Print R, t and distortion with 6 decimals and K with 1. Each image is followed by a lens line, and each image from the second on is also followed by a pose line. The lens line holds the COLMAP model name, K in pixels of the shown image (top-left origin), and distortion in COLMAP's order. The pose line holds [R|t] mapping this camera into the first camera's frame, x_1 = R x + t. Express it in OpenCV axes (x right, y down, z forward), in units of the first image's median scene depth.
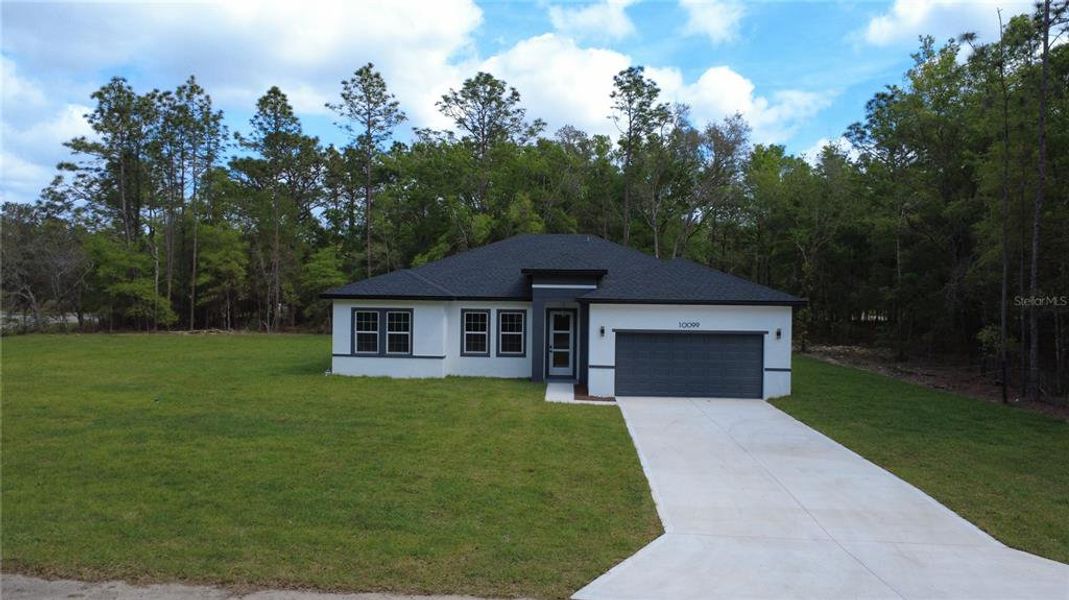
lens RADIAL K [[800.4, 0, 534.5], [0, 800.4, 300.0], [0, 0, 1]] dist [-0.037758, 0.008182]
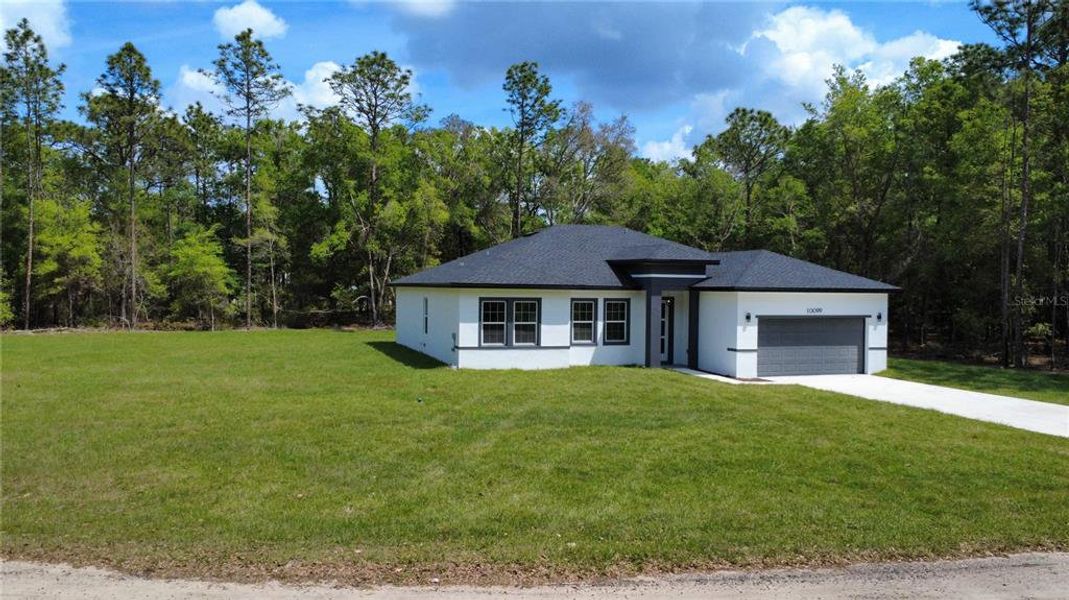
lens RADIAL K [[800.4, 0, 534.5], [0, 800.4, 300.0], [0, 0, 1]] dist [-0.037758, 0.008182]
pose [[0.928588, -0.006782, 0.371050, -0.516930], [0.003390, 0.999946, 0.009795, 0.003831], [-0.371097, -0.007837, 0.928561, 0.099308]]
